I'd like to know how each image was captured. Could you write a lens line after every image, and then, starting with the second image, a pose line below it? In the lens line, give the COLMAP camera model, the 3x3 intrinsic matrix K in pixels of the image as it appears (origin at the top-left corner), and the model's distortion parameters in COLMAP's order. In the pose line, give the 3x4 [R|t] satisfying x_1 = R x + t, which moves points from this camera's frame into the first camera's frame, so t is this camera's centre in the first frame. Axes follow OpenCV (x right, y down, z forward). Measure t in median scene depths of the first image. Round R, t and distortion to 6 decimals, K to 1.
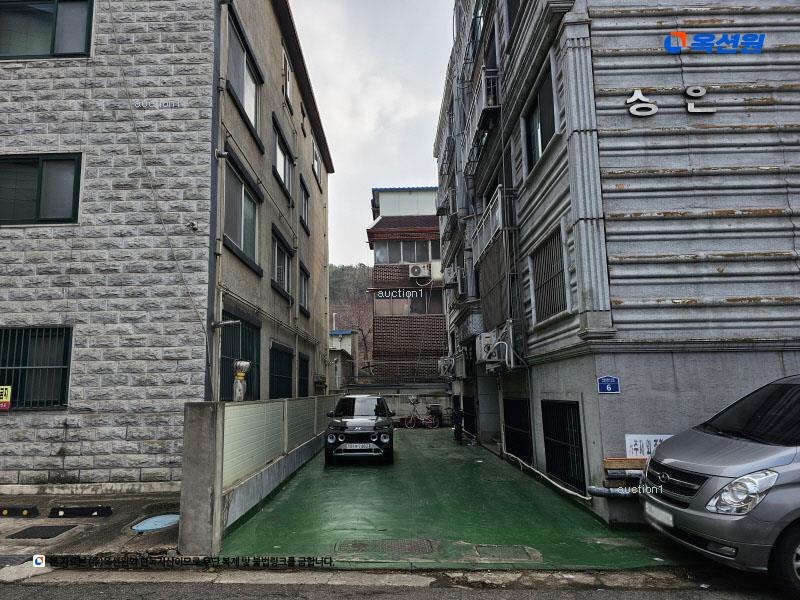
lens RADIAL K [[550.6, 0, 376.0], [0, 550.6, 310.6], [0, 0, 1]] dist [0.072825, -0.064966]
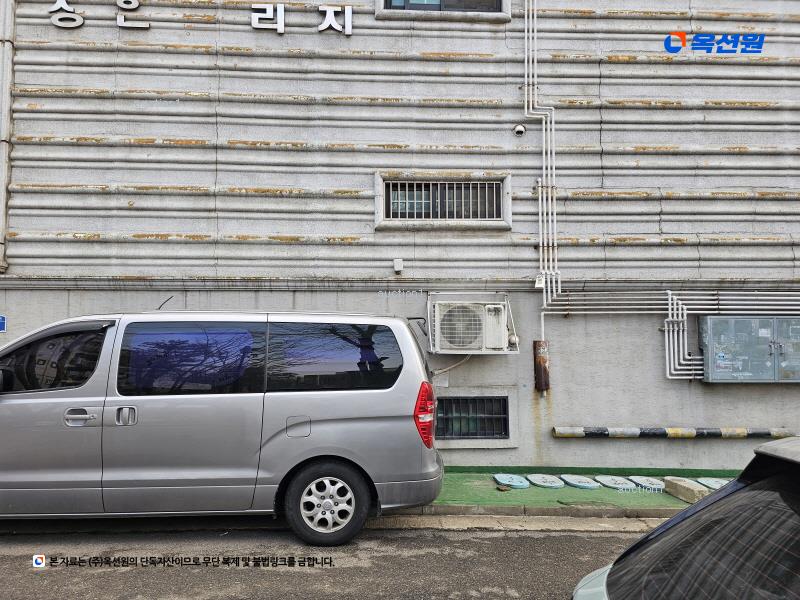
lens RADIAL K [[550.6, 0, 413.9], [0, 550.6, 308.3], [0, 0, 1]] dist [0.072825, -0.064966]
pose [[0.997222, 0.015735, 0.072804, 1.002871], [-0.022808, 0.994987, 0.097370, 0.000361], [-0.070907, -0.098760, 0.992582, 0.022795]]
